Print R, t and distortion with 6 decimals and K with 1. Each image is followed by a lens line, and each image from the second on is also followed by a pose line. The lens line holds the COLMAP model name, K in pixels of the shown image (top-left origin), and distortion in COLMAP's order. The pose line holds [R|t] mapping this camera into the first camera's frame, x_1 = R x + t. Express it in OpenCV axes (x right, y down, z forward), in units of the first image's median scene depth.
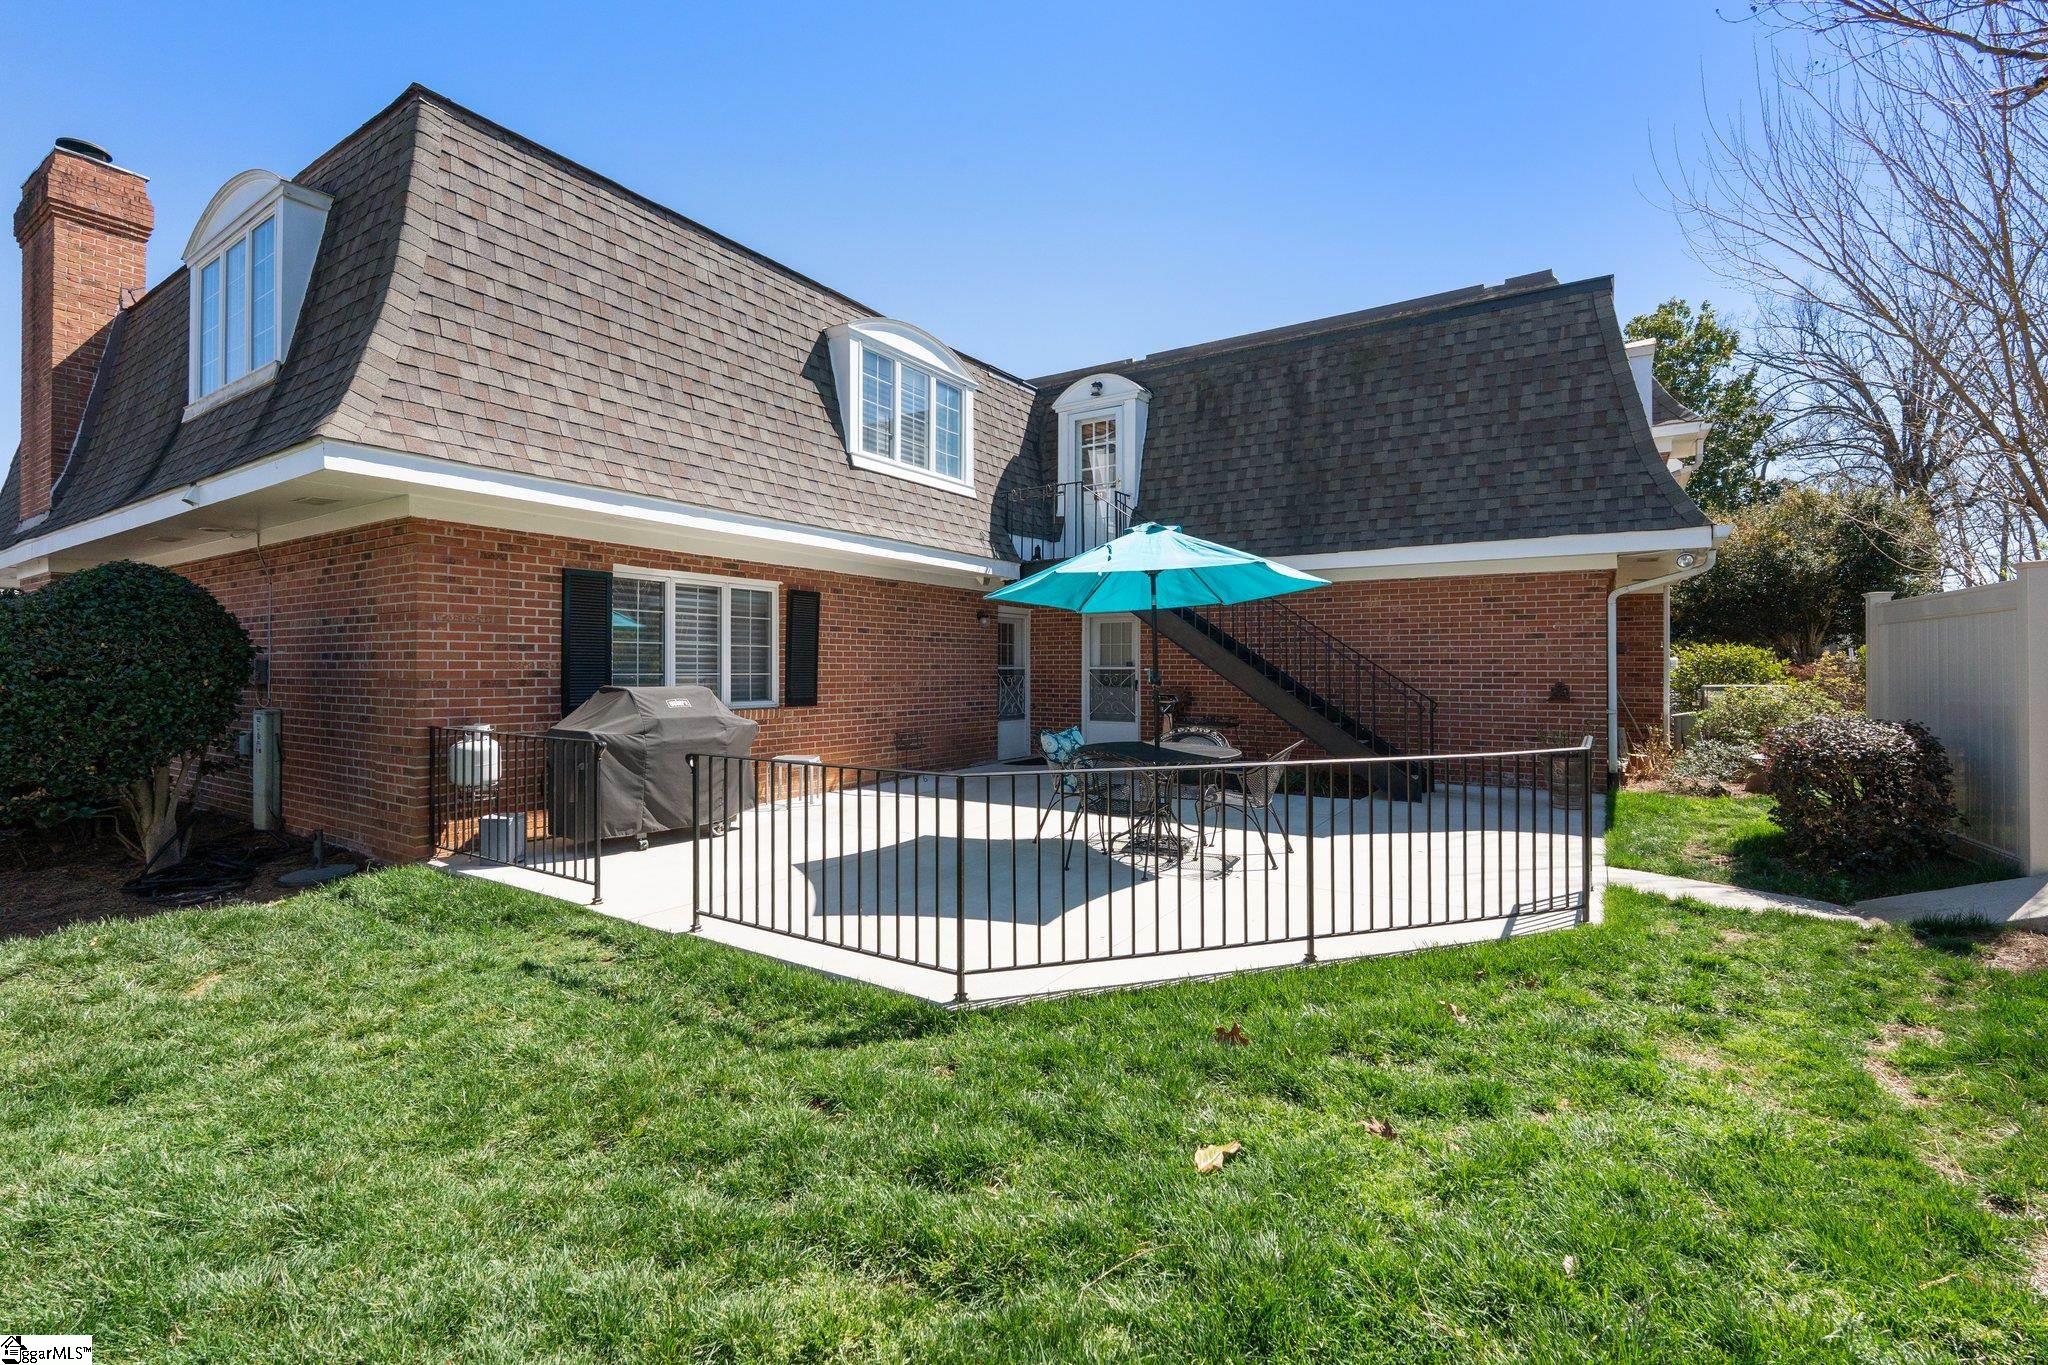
lens RADIAL K [[893.9, 0, 1021.6], [0, 893.9, 667.6], [0, 0, 1]] dist [-0.003845, -0.000530]
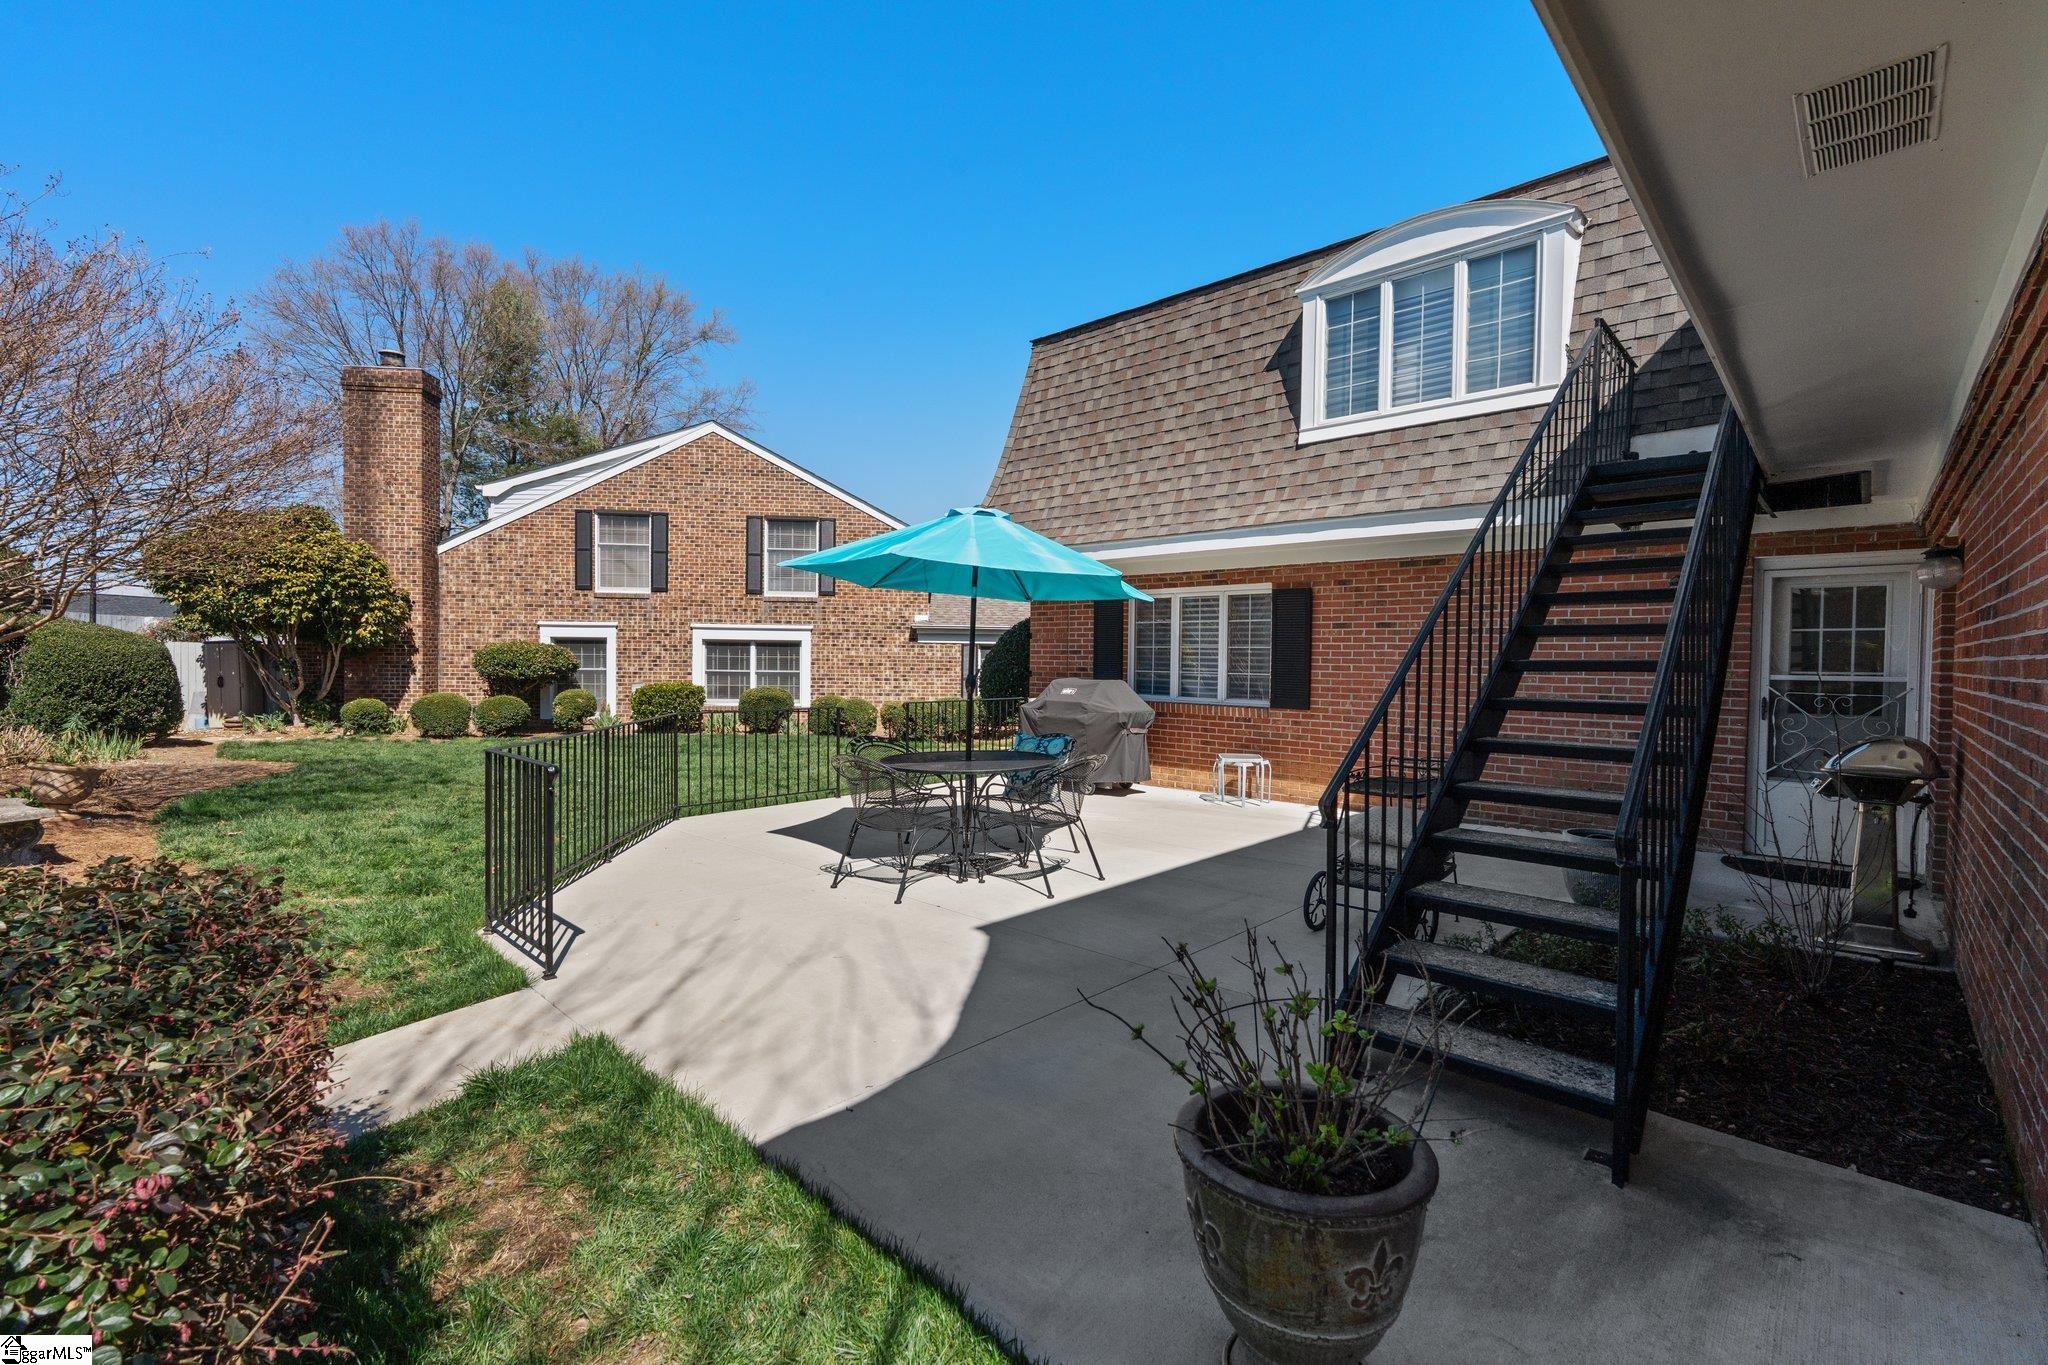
lens RADIAL K [[893.9, 0, 1023.8], [0, 893.9, 682.6], [0, 0, 1]] dist [-0.003845, -0.000530]
pose [[-0.174533, 0.013087, -0.984564, 0.766324], [-0.015903, 0.999744, 0.016107, 0.004085], [0.984523, 0.018469, -0.174280, 0.906704]]
